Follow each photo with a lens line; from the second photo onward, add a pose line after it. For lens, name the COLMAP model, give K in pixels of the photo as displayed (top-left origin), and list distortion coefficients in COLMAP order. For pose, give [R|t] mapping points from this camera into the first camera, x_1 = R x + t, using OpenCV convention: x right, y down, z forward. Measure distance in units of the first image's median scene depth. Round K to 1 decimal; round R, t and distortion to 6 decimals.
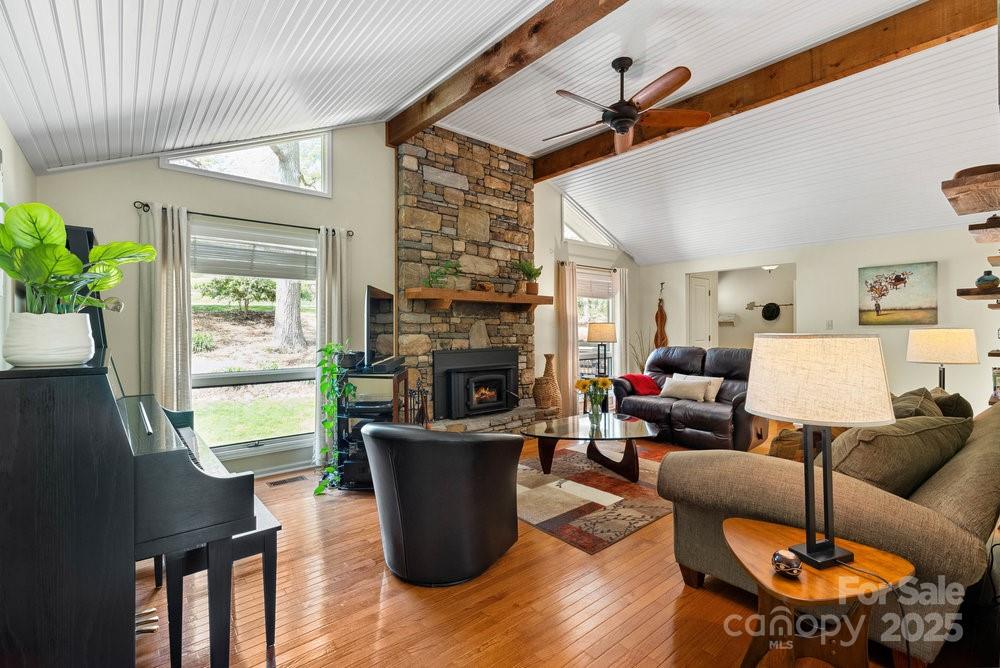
lens RADIAL K [[450.8, 0, 500.2], [0, 450.8, 330.5], [0, 0, 1]] dist [-0.001395, -0.000199]
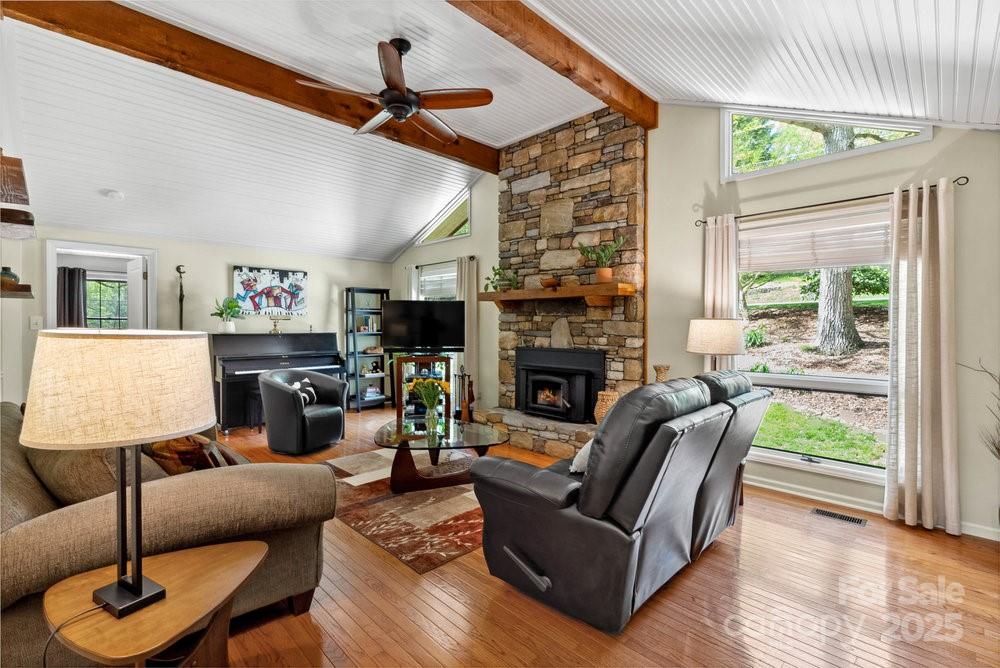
lens RADIAL K [[450.8, 0, 500.3], [0, 450.8, 326.7], [0, 0, 1]] dist [-0.001395, -0.000199]
pose [[0.085096, 0.008205, -0.996339, 0.882243], [-0.007070, 0.999946, 0.007631, -0.011227], [0.996348, 0.006395, 0.085149, 0.806394]]
